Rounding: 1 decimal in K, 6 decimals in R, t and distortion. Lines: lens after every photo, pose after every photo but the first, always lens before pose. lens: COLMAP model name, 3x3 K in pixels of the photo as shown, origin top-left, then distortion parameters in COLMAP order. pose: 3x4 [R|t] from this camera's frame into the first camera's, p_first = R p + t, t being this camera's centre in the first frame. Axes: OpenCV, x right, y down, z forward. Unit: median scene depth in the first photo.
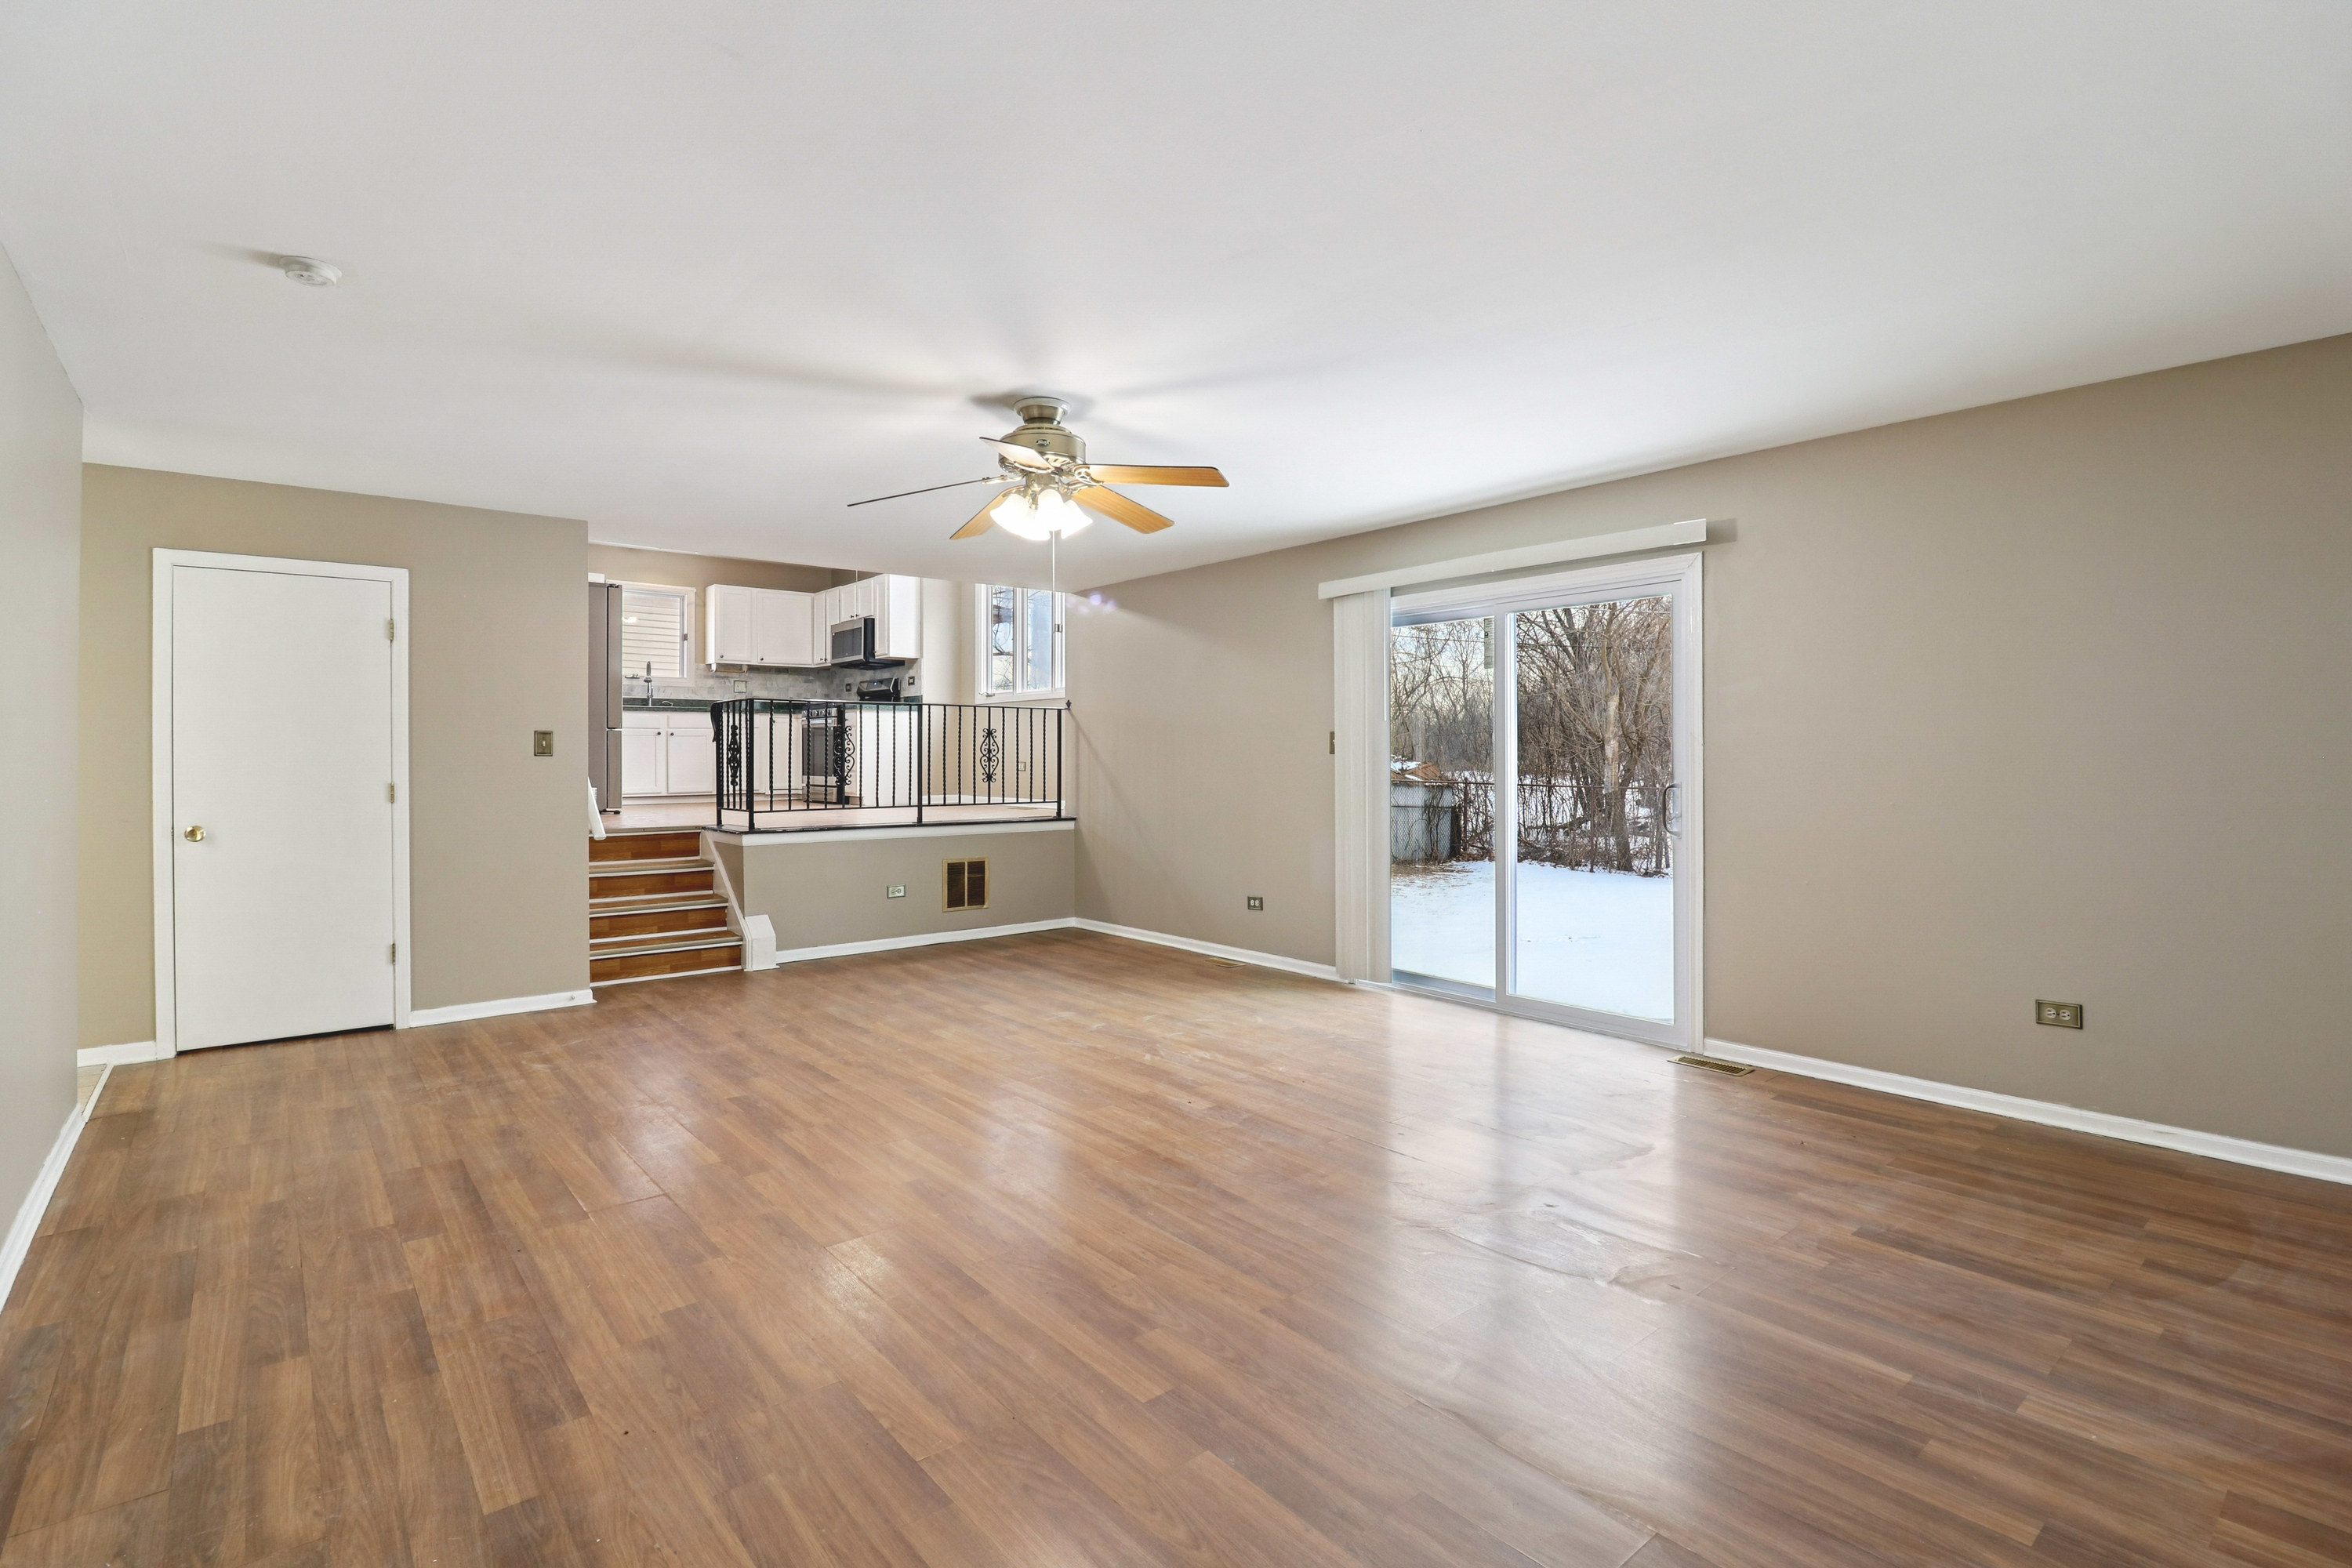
lens RADIAL K [[1094.4, 0, 1168.8], [0, 1094.4, 763.1], [0, 0, 1]] dist [-0.002478, -0.008871]
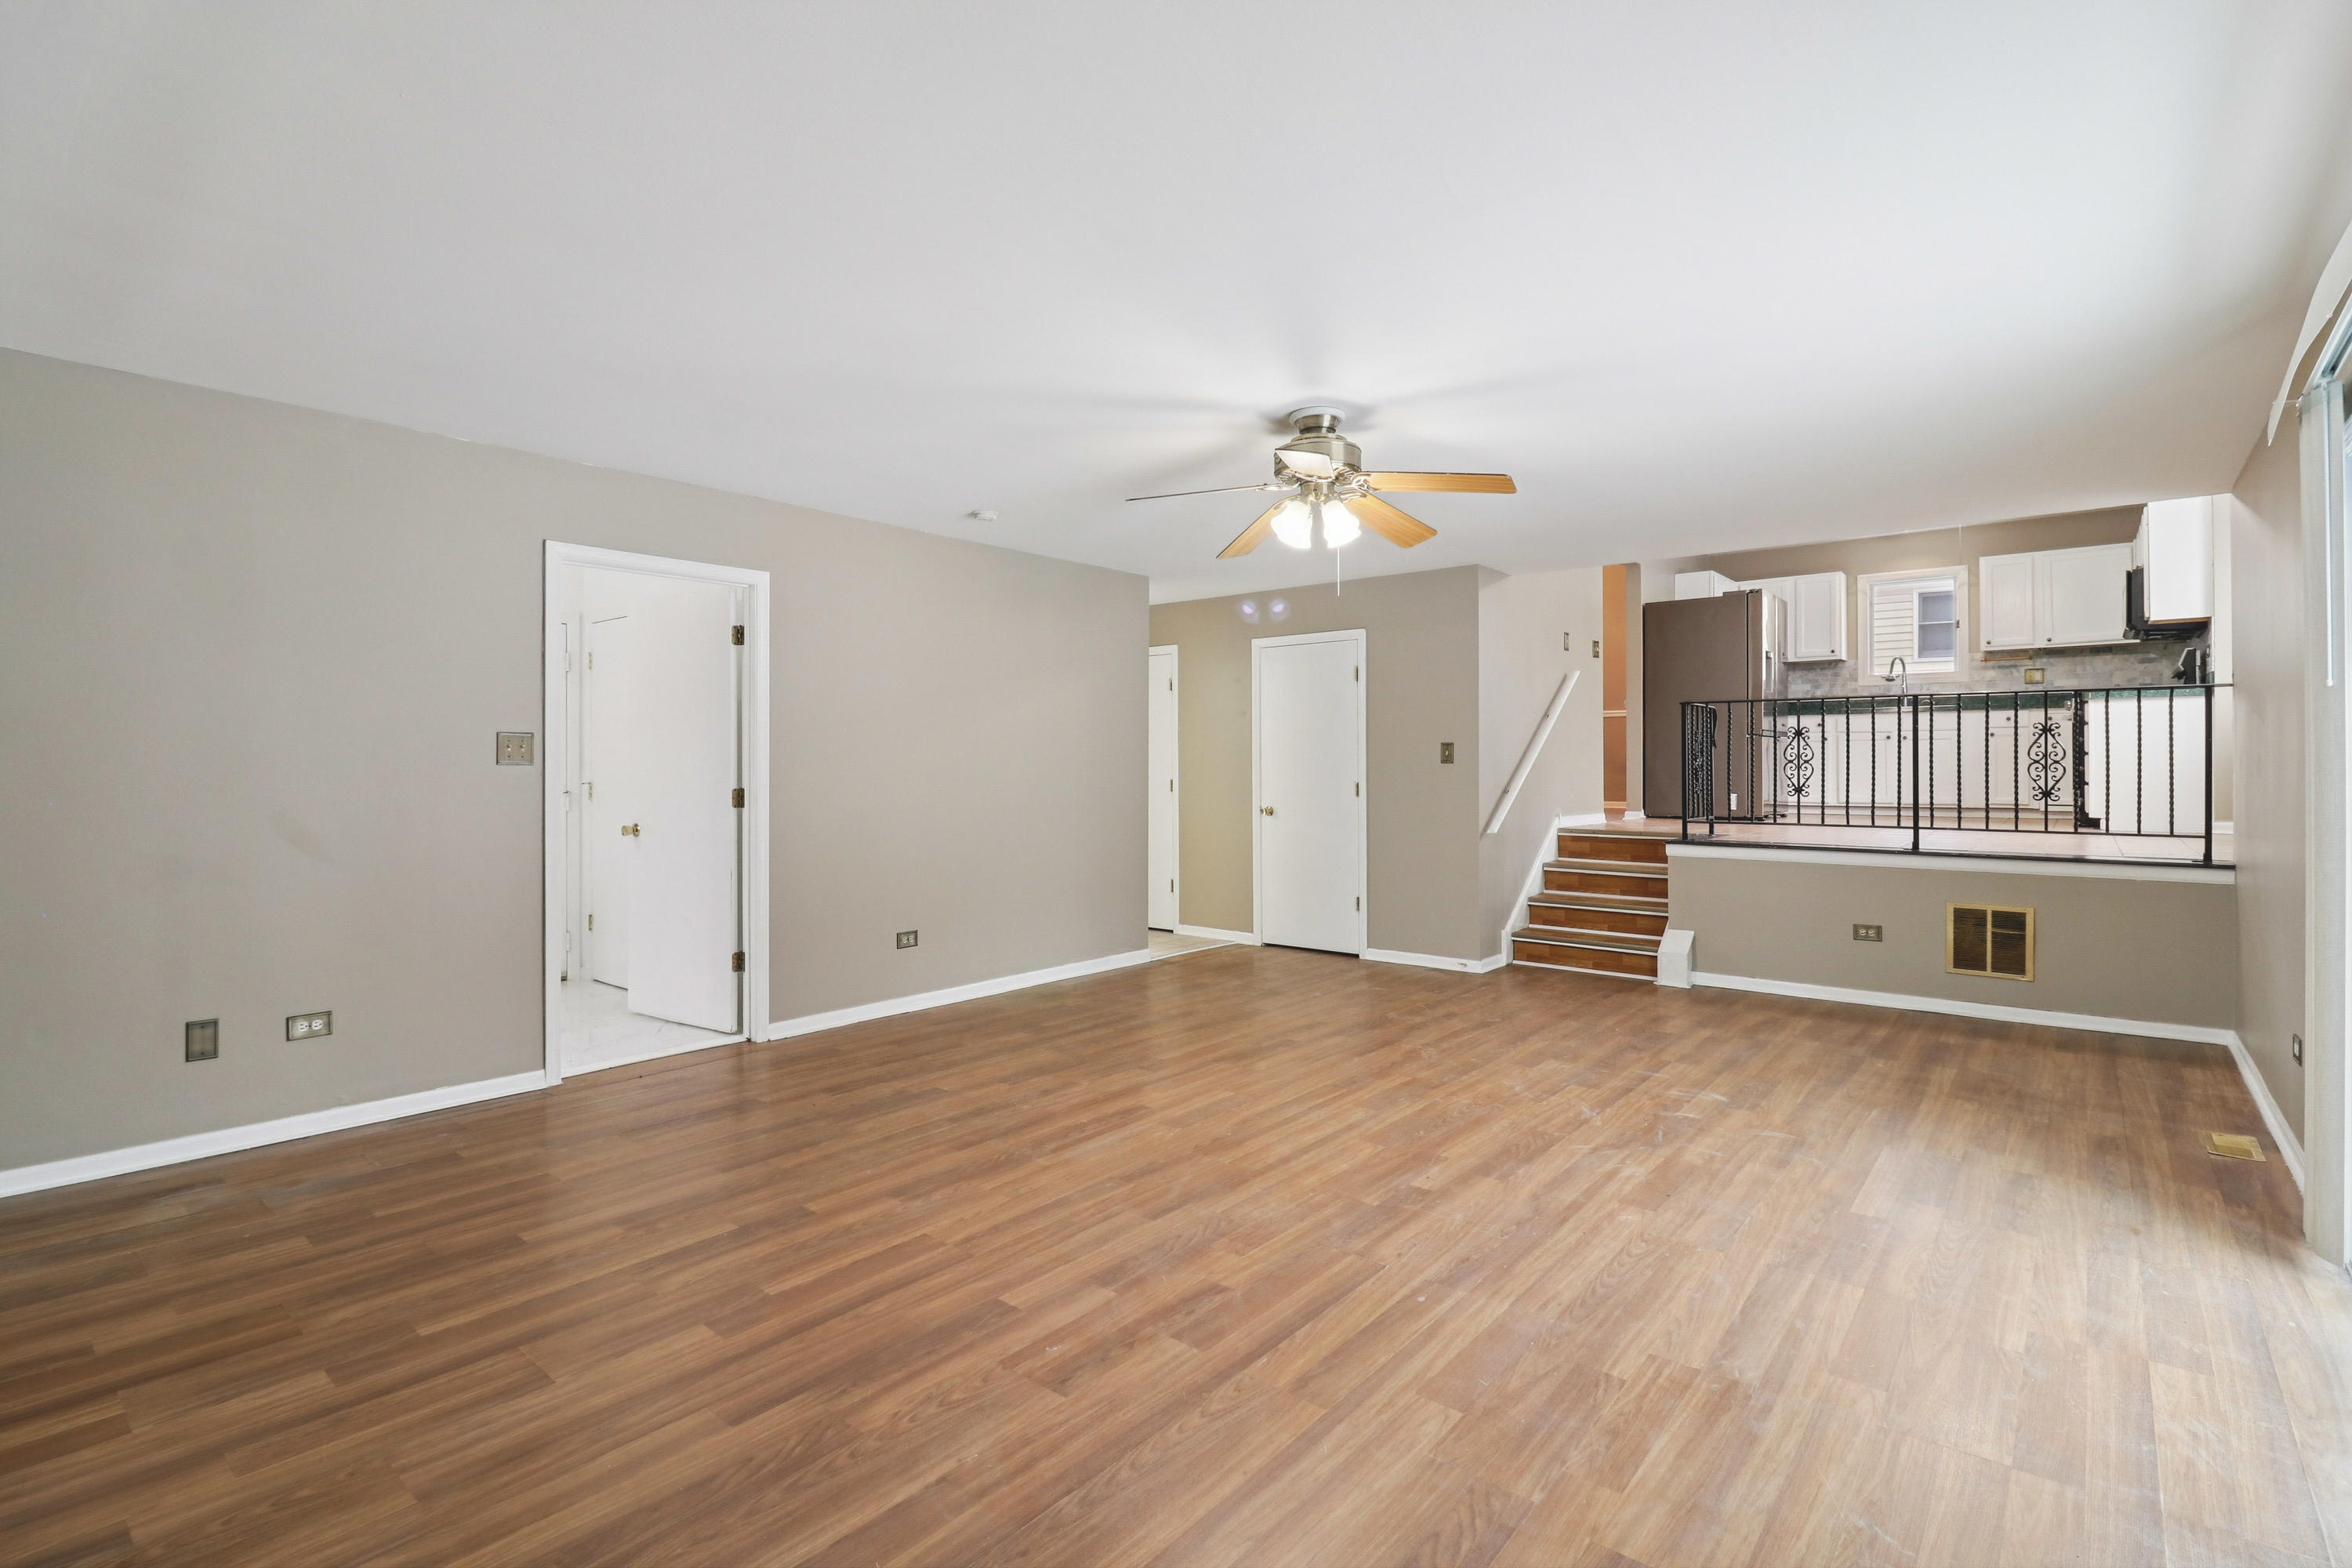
lens RADIAL K [[1094.4, 0, 1168.8], [0, 1094.4, 763.1], [0, 0, 1]] dist [-0.002478, -0.008871]
pose [[0.175961, -0.000482, -0.984397, 0.863303], [-0.005110, 0.999986, -0.001403, -0.004794], [0.984384, 0.005277, 0.175956, 0.701114]]
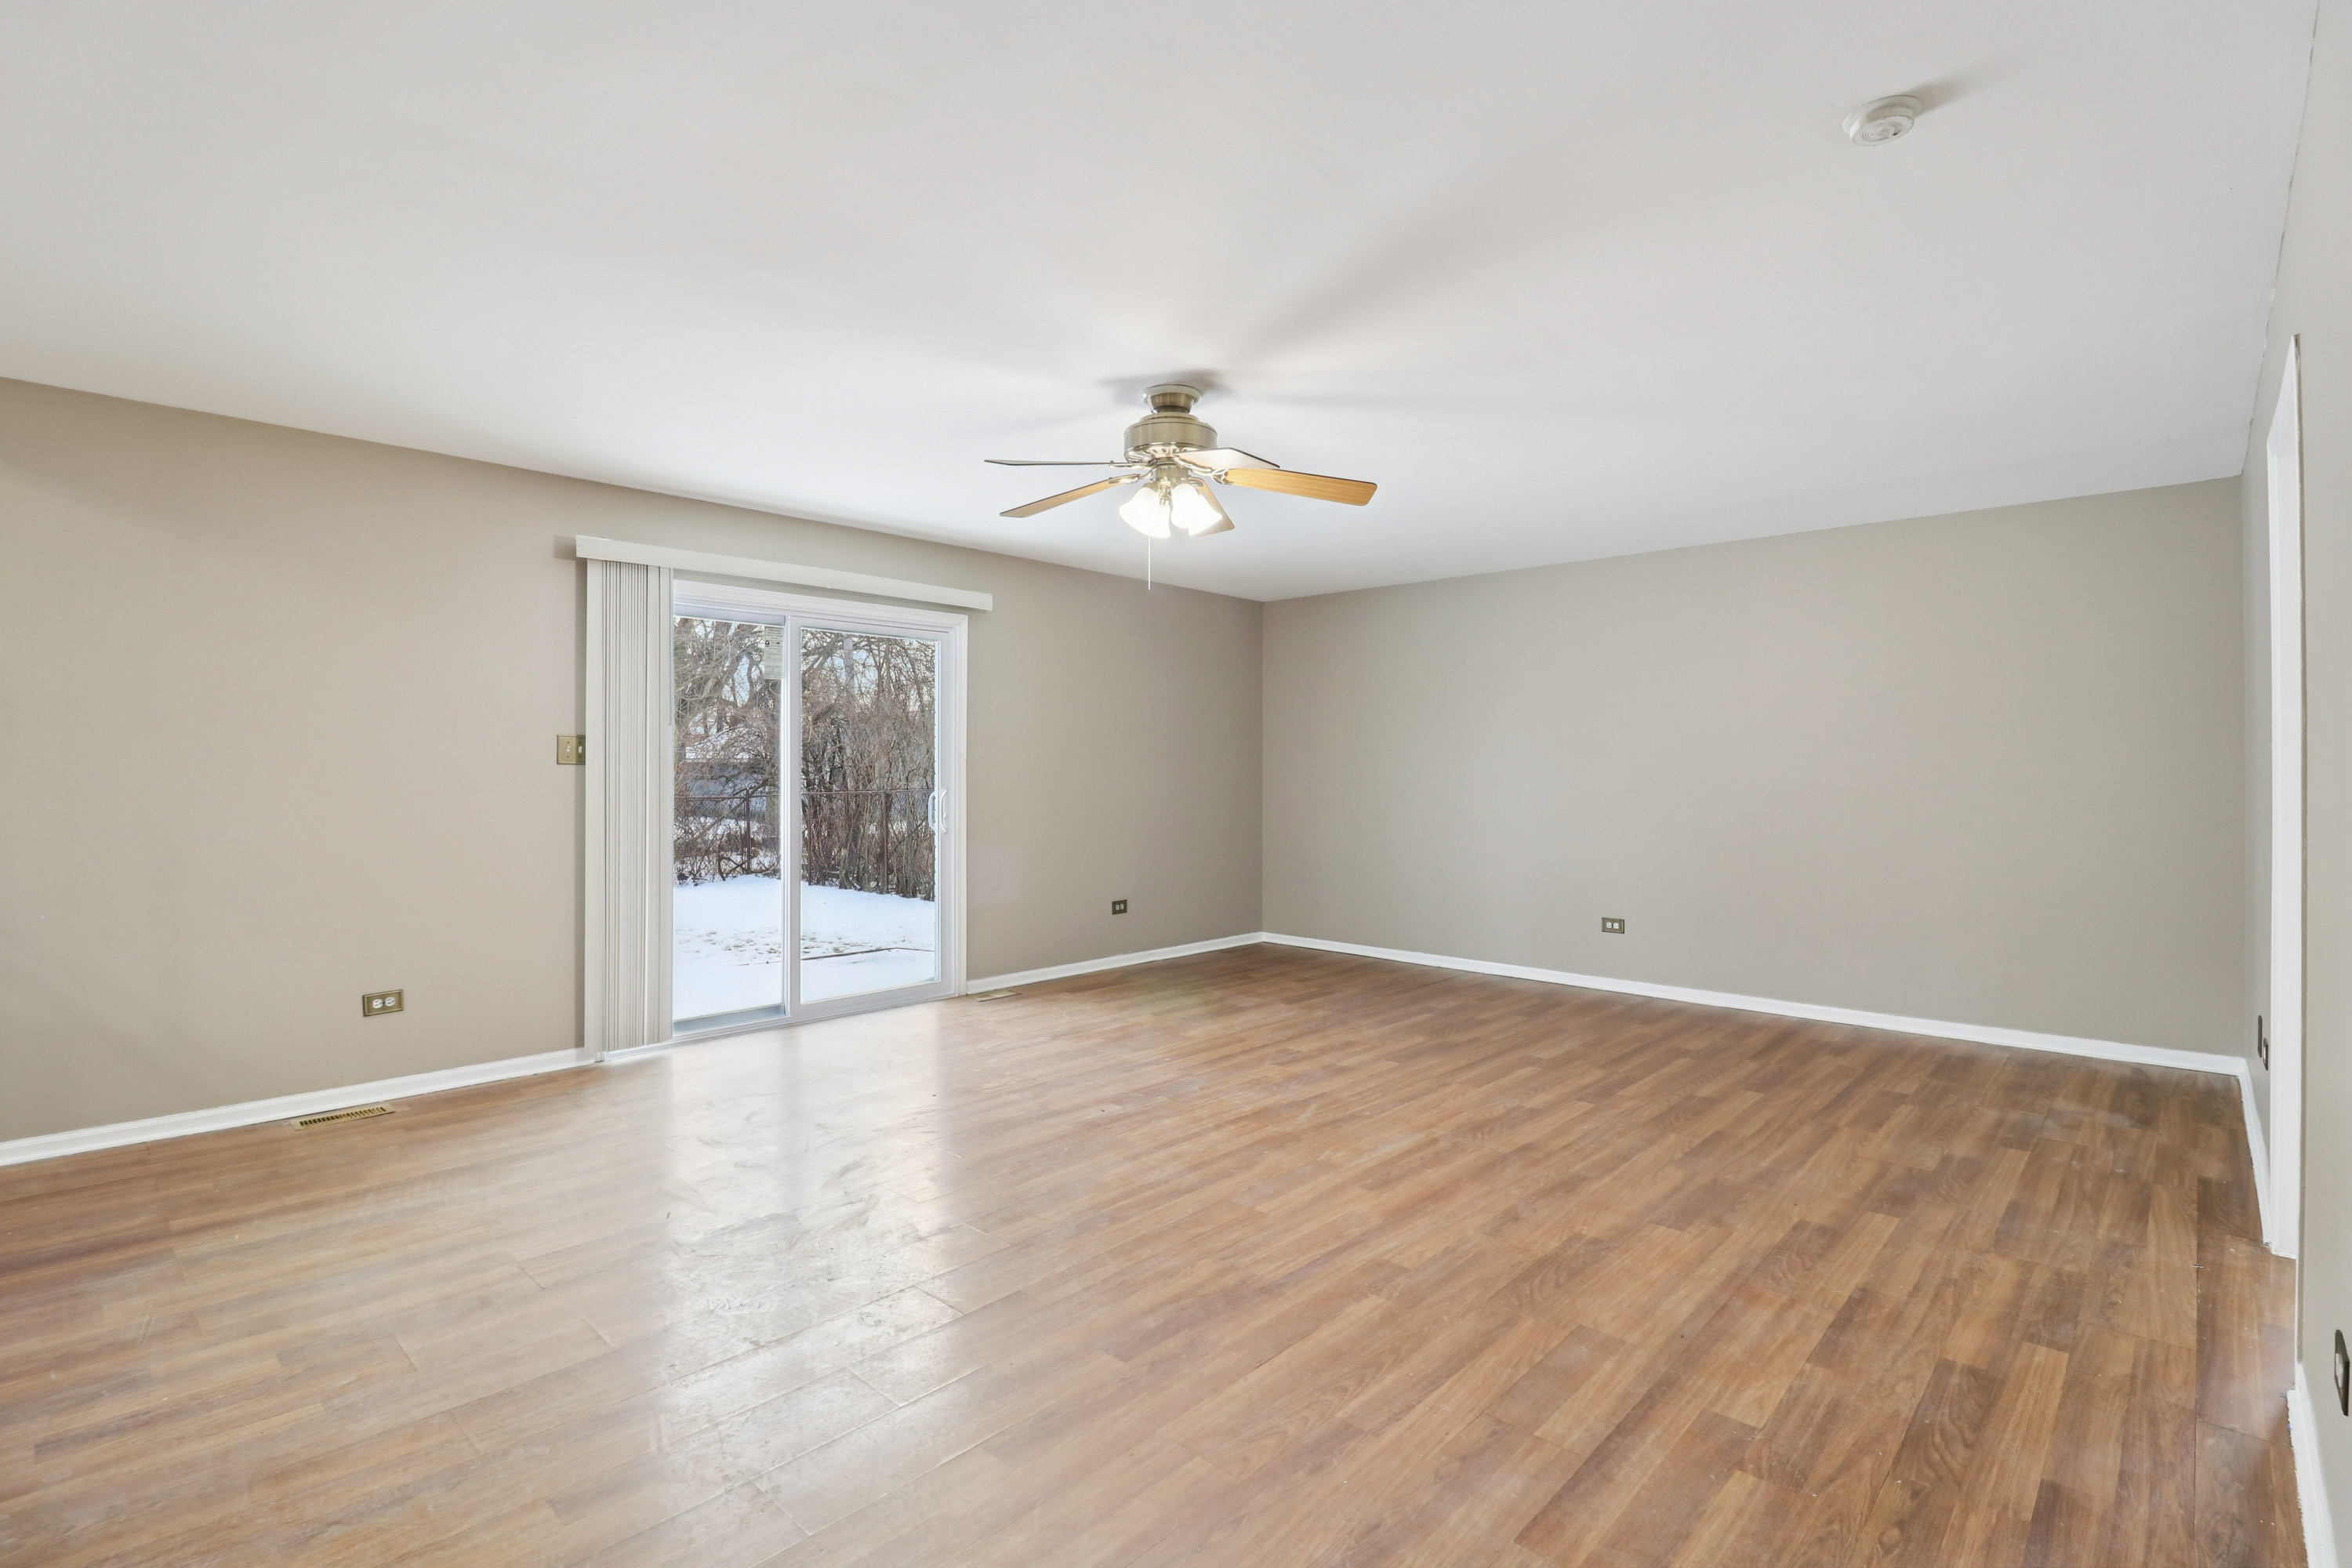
lens RADIAL K [[1094.4, 0, 1168.8], [0, 1094.4, 763.1], [0, 0, 1]] dist [-0.002478, -0.008871]
pose [[-0.116673, 0.005670, 0.993154, -1.060182], [0.005625, 0.999971, -0.005048, -0.005322], [-0.993154, 0.004997, -0.116701, 1.128657]]
